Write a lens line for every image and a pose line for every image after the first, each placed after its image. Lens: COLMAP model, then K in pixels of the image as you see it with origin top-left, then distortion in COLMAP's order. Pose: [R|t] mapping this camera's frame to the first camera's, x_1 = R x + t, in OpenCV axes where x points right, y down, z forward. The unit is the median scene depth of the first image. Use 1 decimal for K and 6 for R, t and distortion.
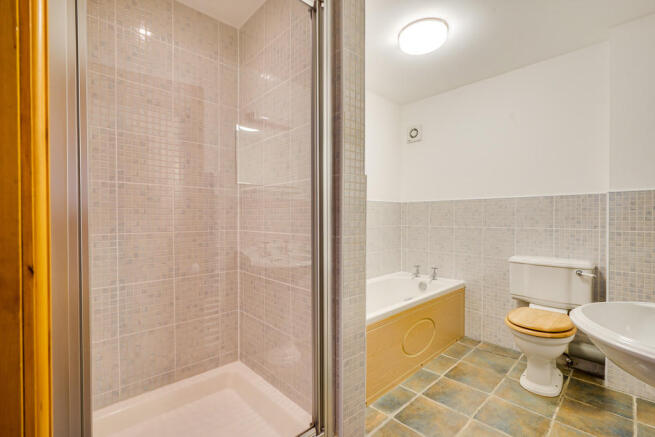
lens RADIAL K [[293.7, 0, 326.1], [0, 293.7, 220.1], [0, 0, 1]] dist [-0.002085, 0.000140]
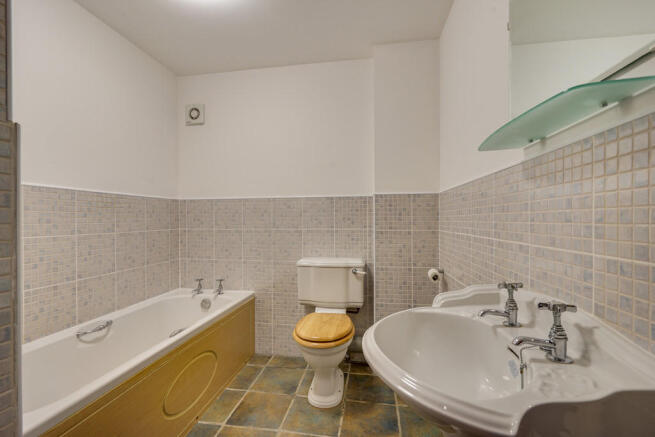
lens RADIAL K [[293.7, 0, 326.1], [0, 293.7, 220.1], [0, 0, 1]] dist [-0.002085, 0.000140]
pose [[0.796341, -0.007350, 0.604803, 0.143342], [0.010600, 0.999942, -0.001806, -0.000656], [-0.604755, 0.007849, 0.796373, 0.213416]]
